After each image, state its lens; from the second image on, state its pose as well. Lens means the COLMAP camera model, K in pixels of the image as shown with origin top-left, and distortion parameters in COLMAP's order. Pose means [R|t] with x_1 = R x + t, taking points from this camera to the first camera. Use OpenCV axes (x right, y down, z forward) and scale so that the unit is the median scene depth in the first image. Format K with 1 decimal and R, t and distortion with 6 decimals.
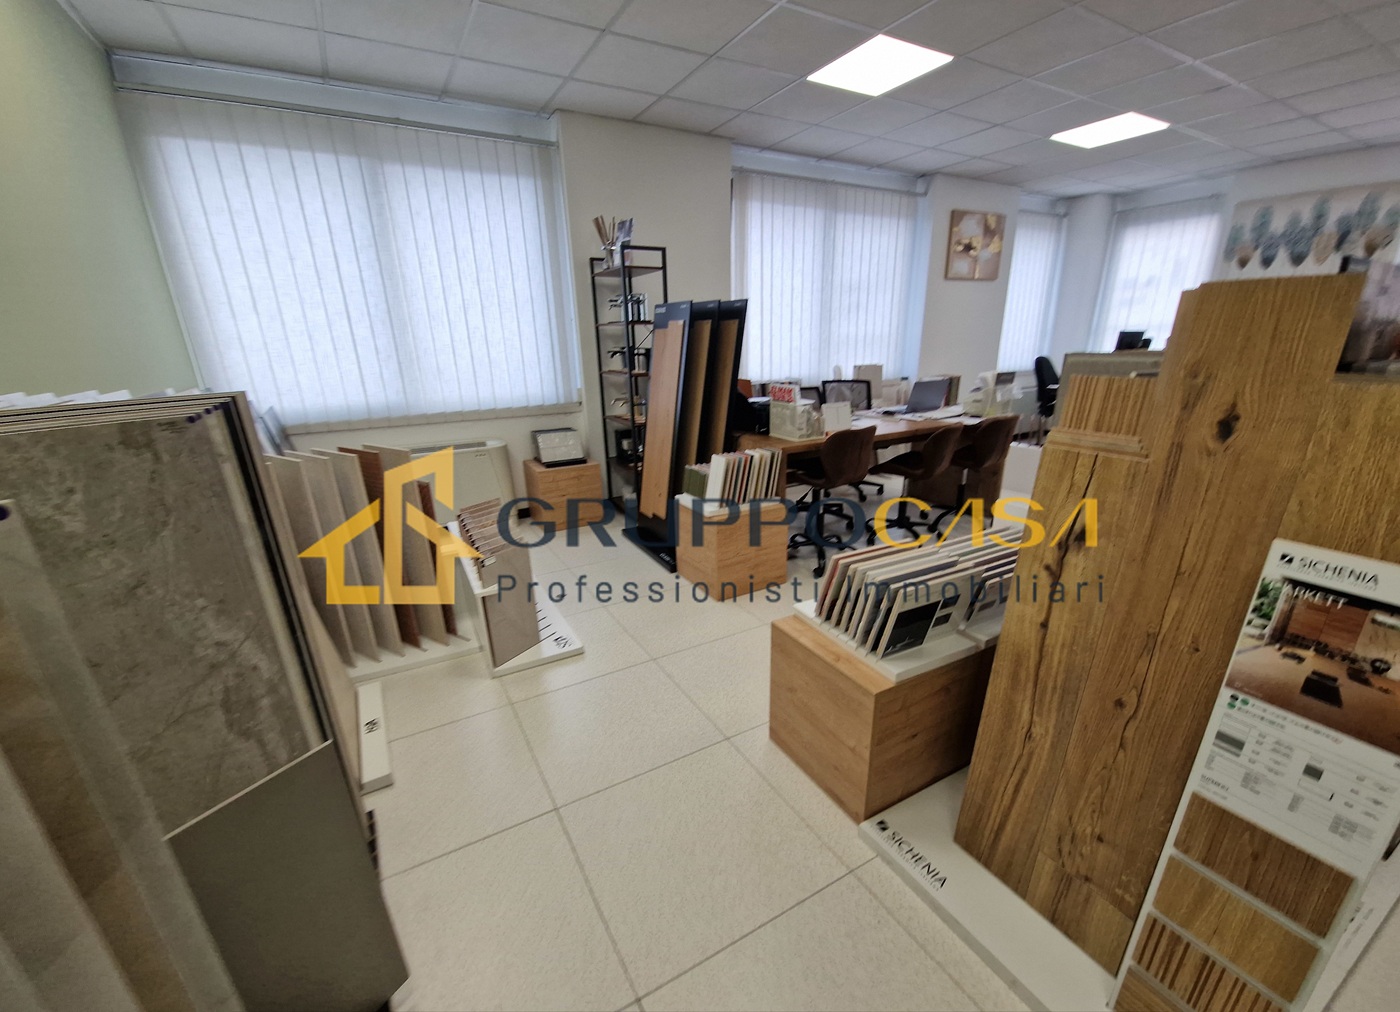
lens RADIAL K [[570.6, 0, 701.3], [0, 570.6, 538.3], [0, 0, 1]] dist [0.011905, -0.007880]
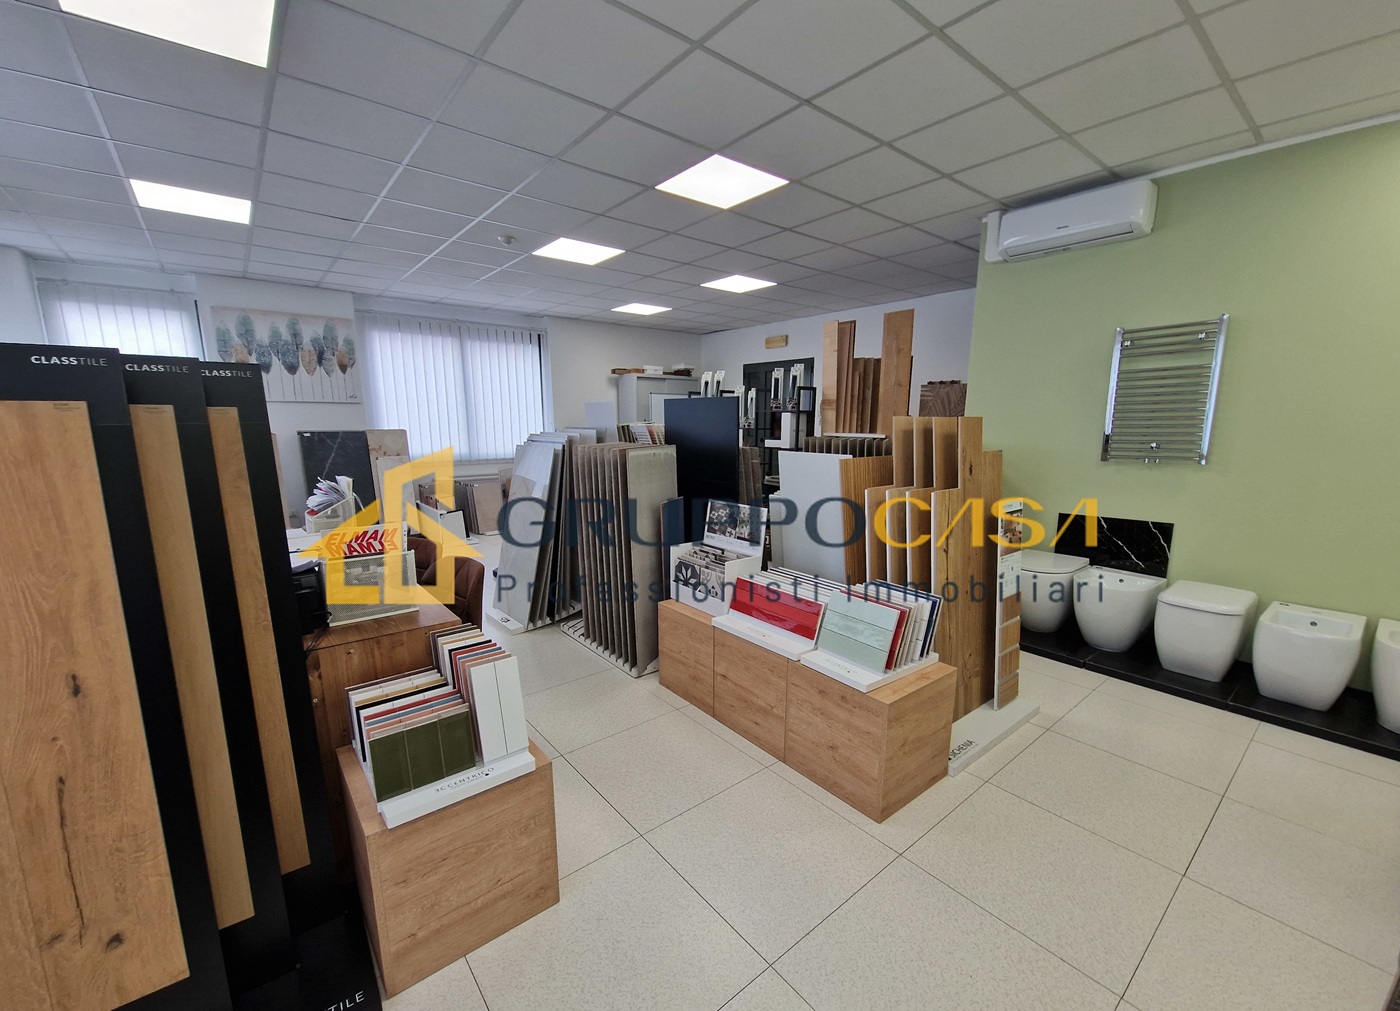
lens RADIAL K [[570.6, 0, 701.3], [0, 570.6, 537.8], [0, 0, 1]] dist [0.011905, -0.007880]
pose [[-0.169081, -0.181799, 0.968690, -0.393844], [0.328744, 0.916155, 0.229321, -0.249508], [-0.929160, 0.357225, -0.095139, 0.686773]]
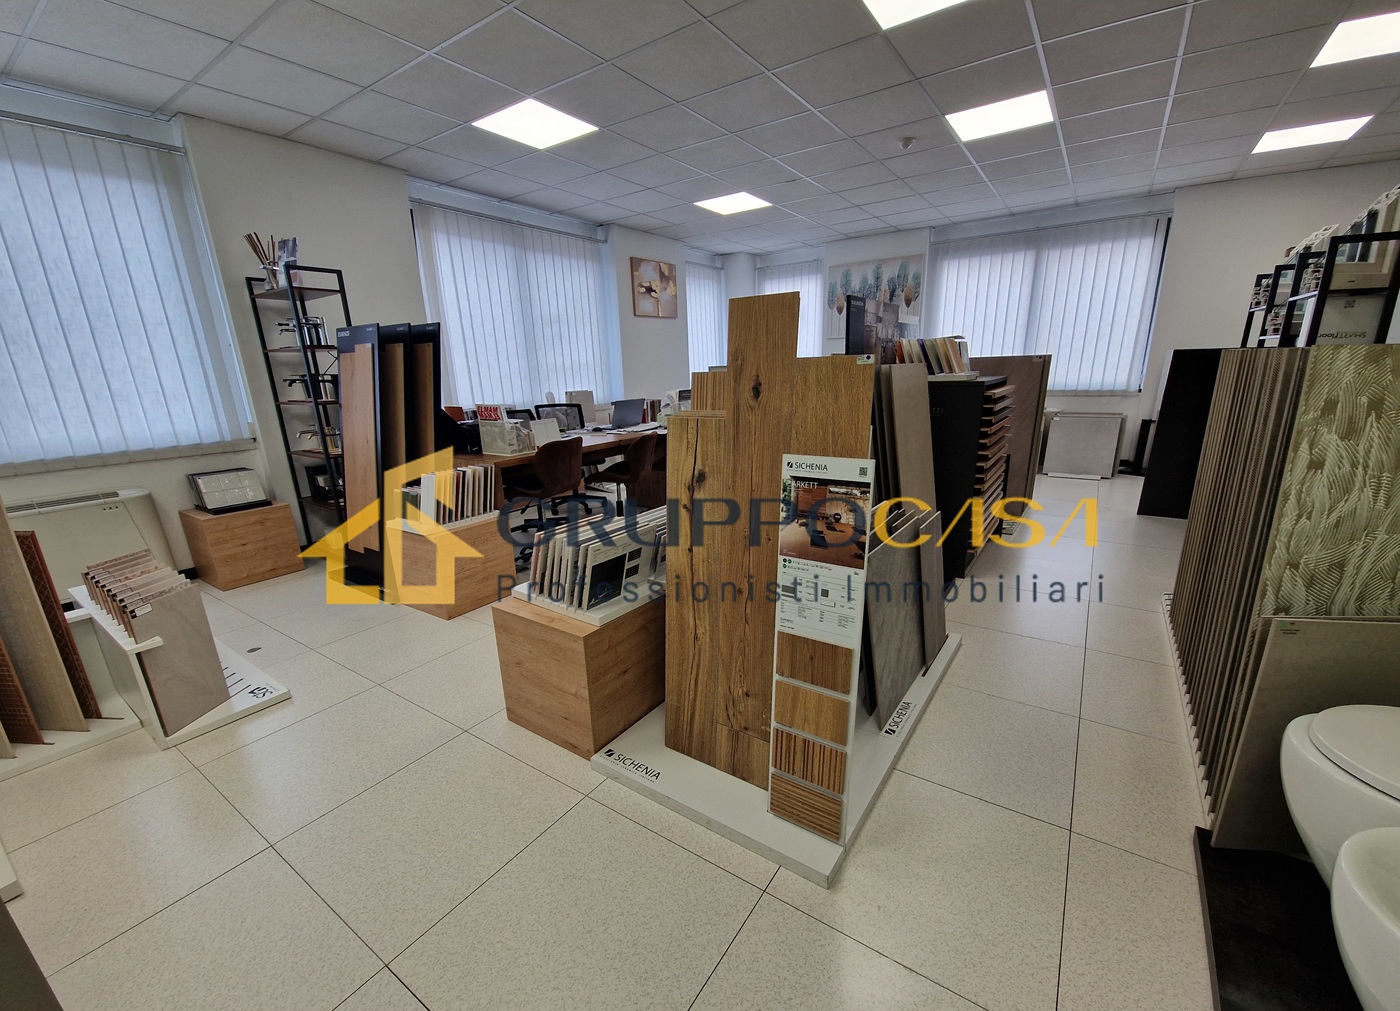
lens RADIAL K [[573.2, 0, 694.5], [0, 573.2, 533.3], [0, 0, 1]] dist [0.013119, -0.007792]
pose [[0.902717, -0.127969, 0.410763, 0.019130], [0.155455, 0.987255, -0.034068, 0.049553], [-0.401169, 0.094609, 0.911105, -0.071039]]
